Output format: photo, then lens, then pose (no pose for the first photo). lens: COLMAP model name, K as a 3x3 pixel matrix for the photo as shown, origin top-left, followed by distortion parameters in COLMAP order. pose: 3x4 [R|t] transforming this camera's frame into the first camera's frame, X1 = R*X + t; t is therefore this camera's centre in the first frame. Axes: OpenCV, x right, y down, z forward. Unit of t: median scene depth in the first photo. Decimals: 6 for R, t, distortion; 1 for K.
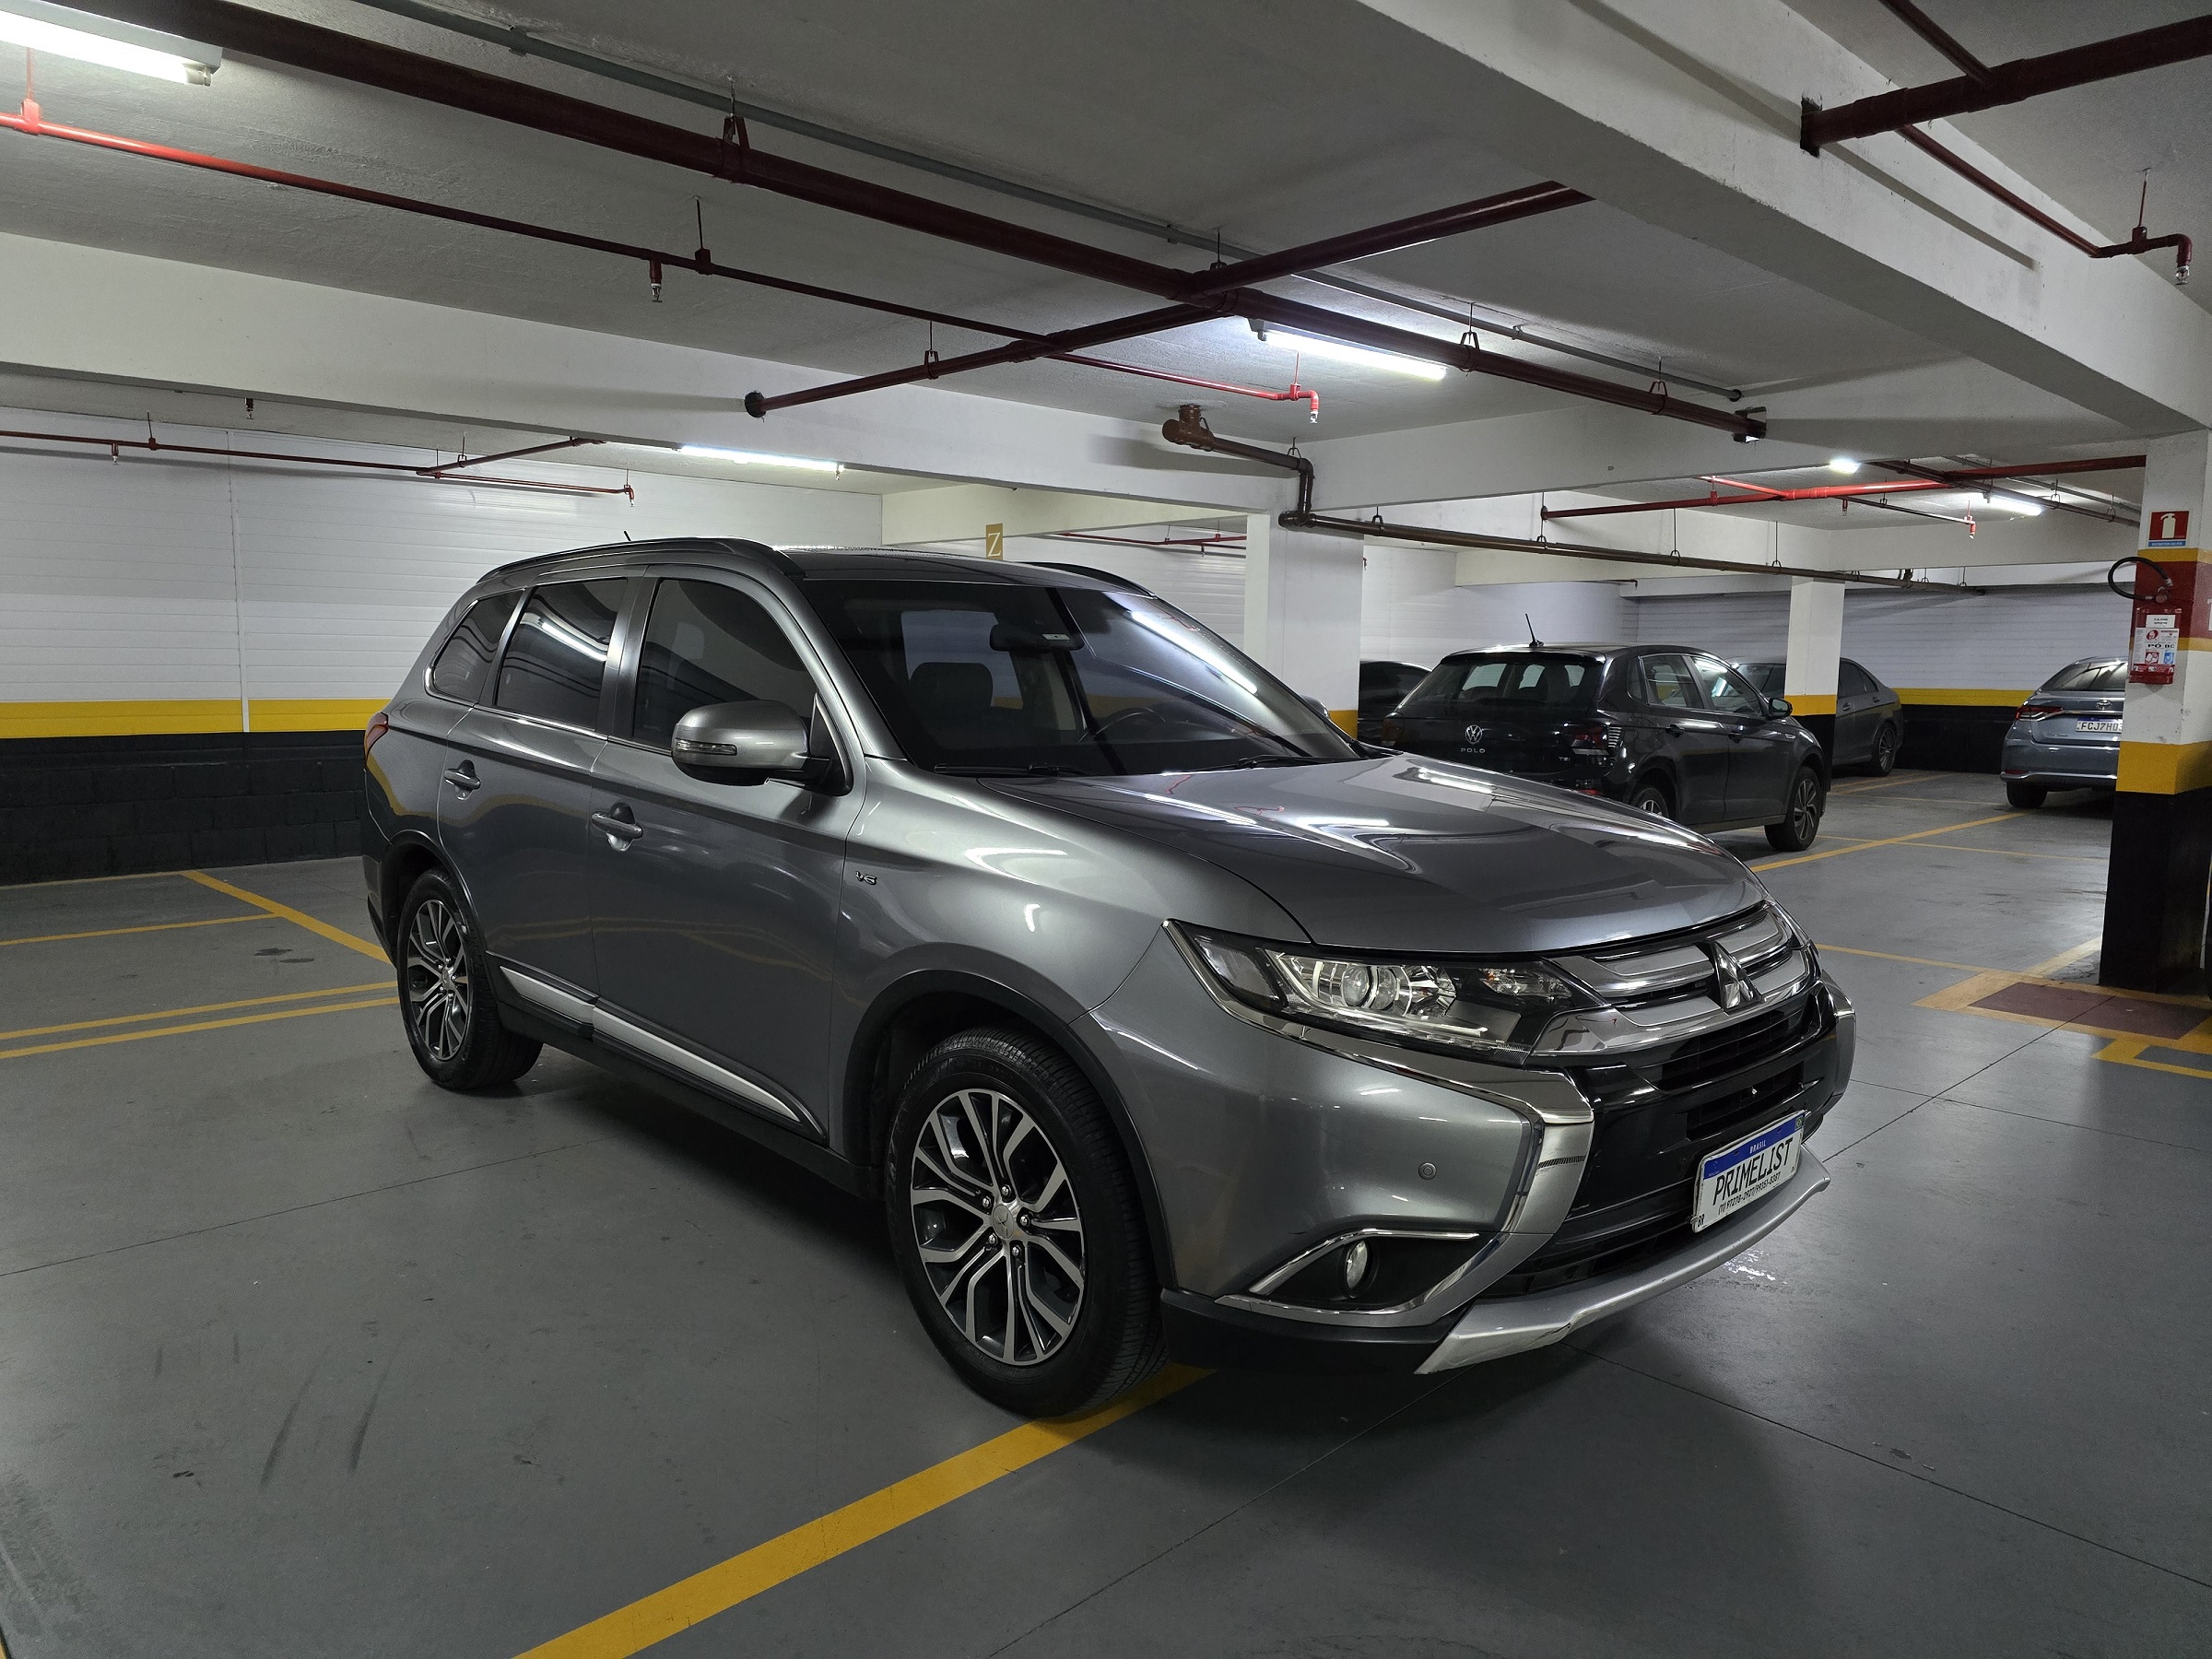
lens RADIAL K [[1466.4, 0, 1113.6], [0, 1466.4, 828.7], [0, 0, 1]] dist [0.006398, -0.007779]
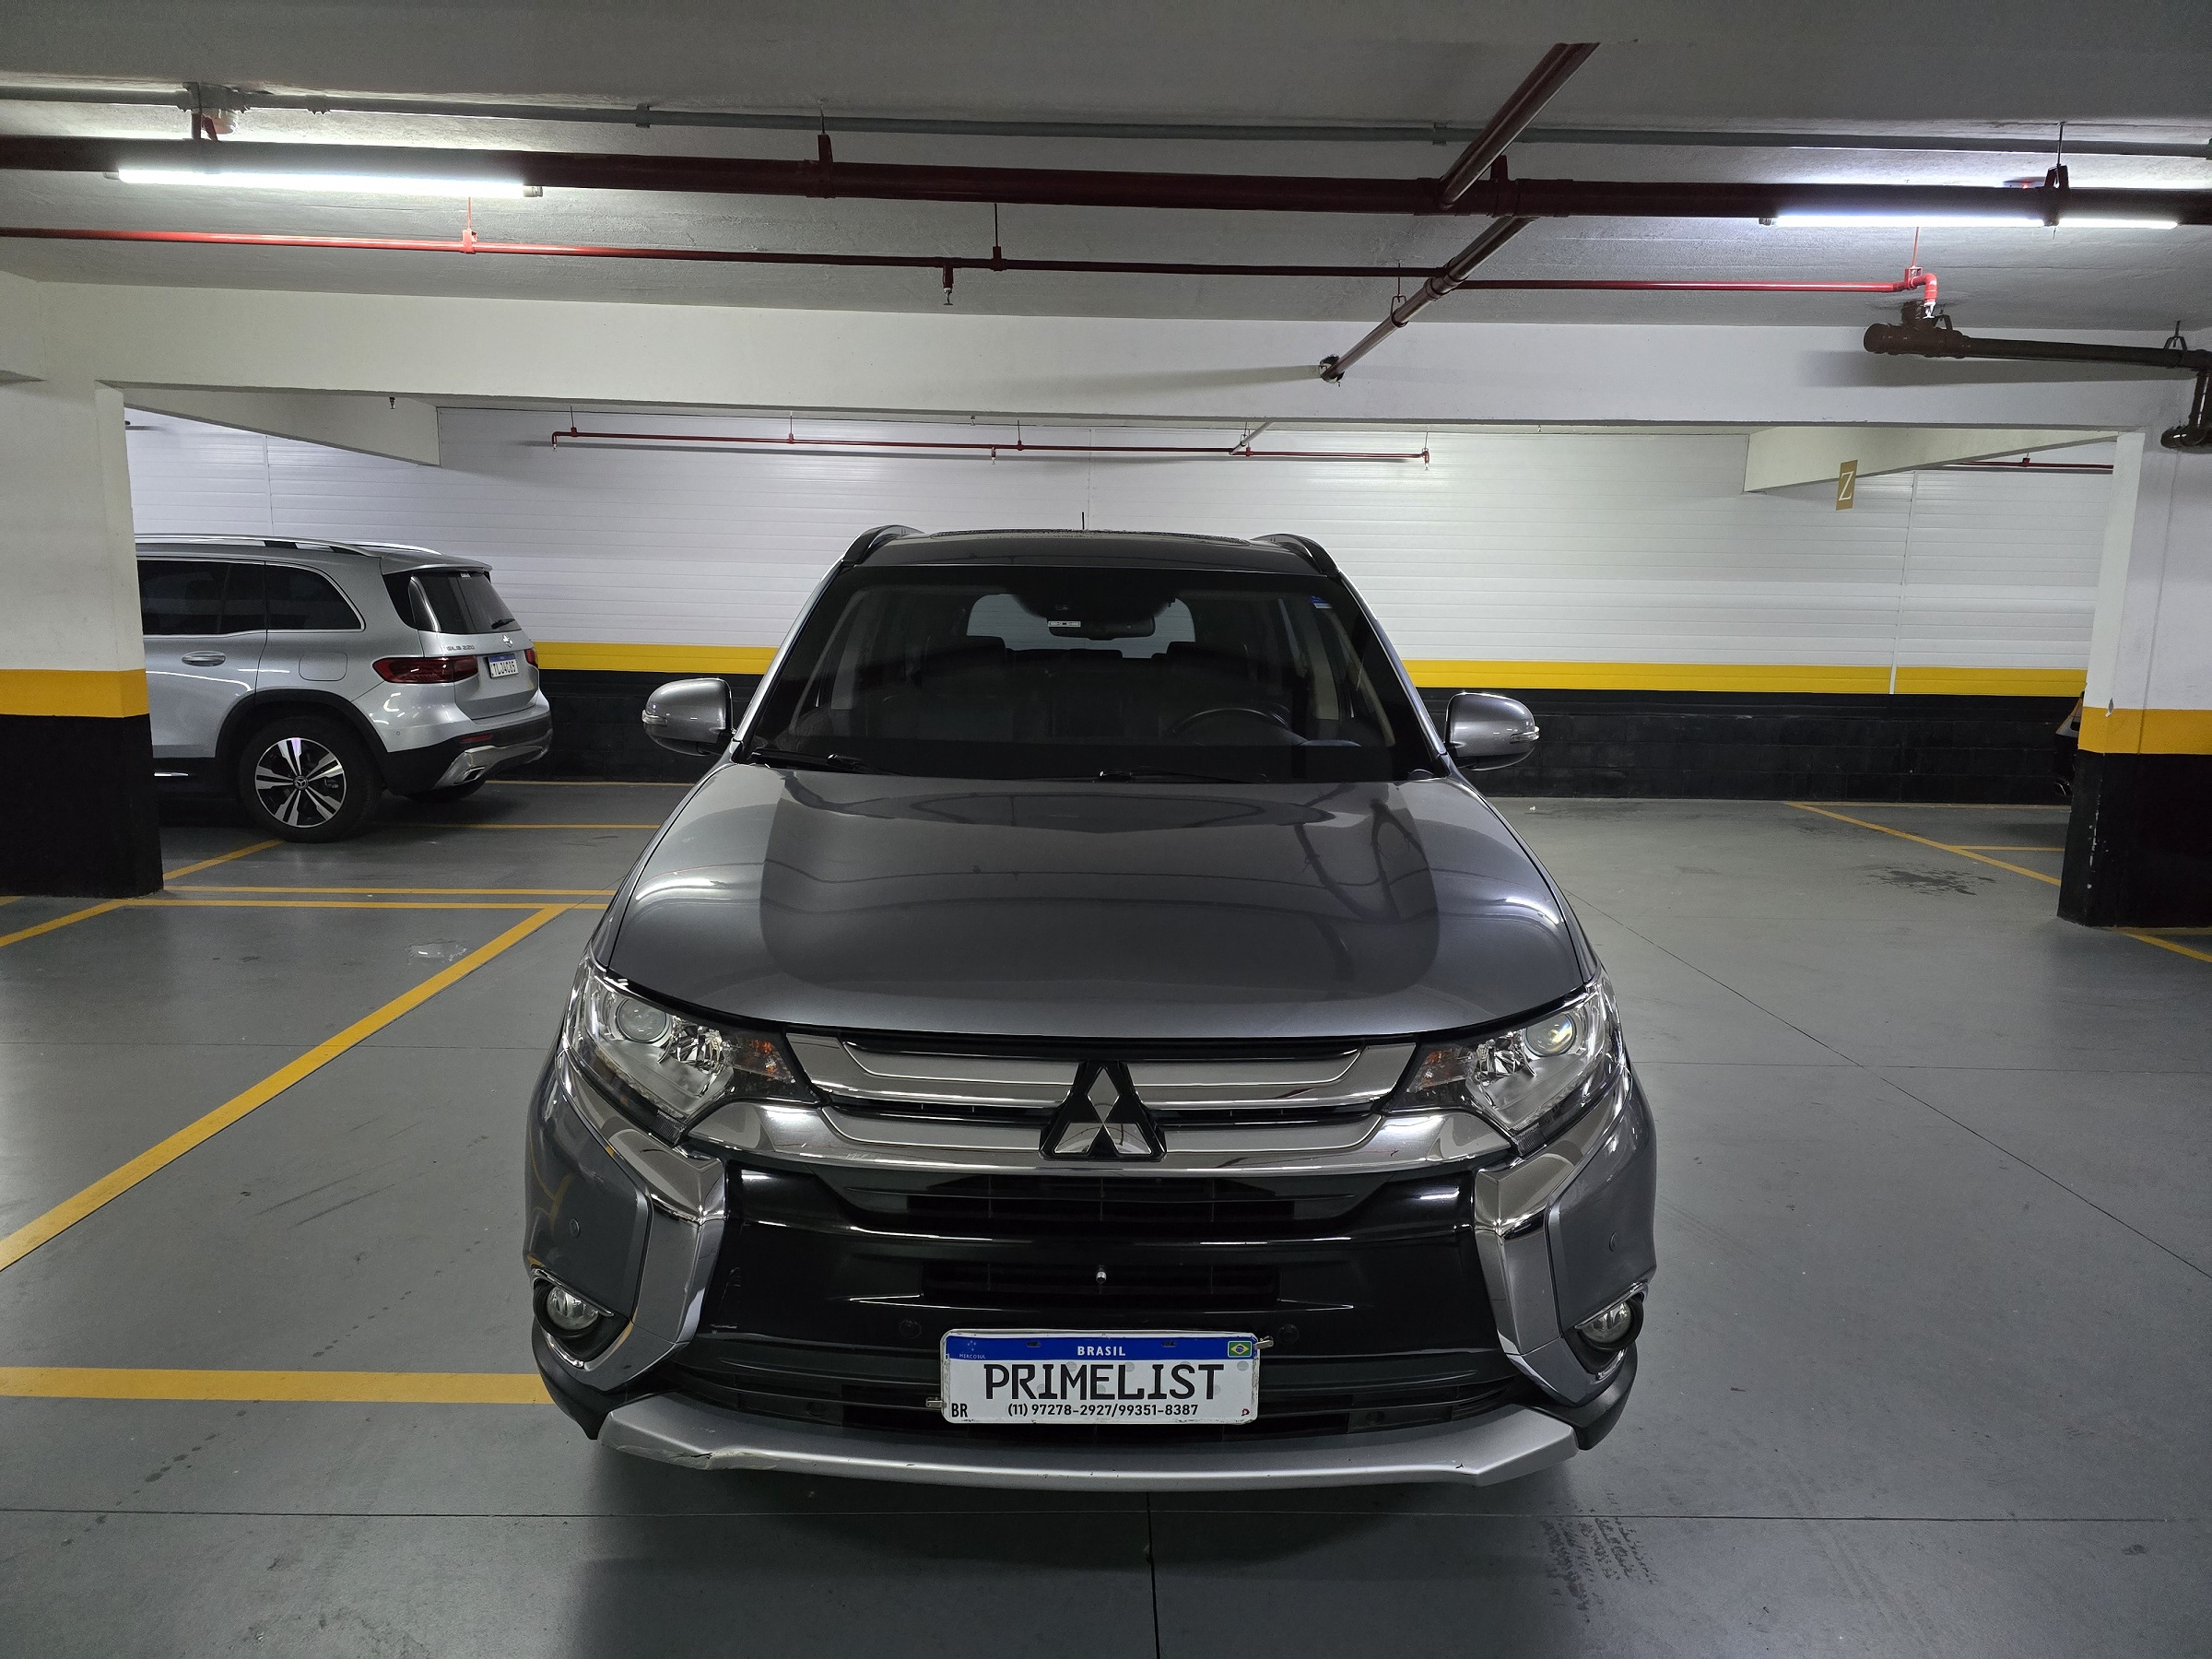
lens RADIAL K [[1466.4, 0, 1120.4], [0, 1466.4, 839.9], [0, 0, 1]] dist [0.006398, -0.007779]
pose [[0.745586, 0.107289, -0.657716, 0.348501], [-0.081512, 0.994227, 0.069780, -0.034099], [0.661405, 0.001585, 0.750027, 0.177614]]
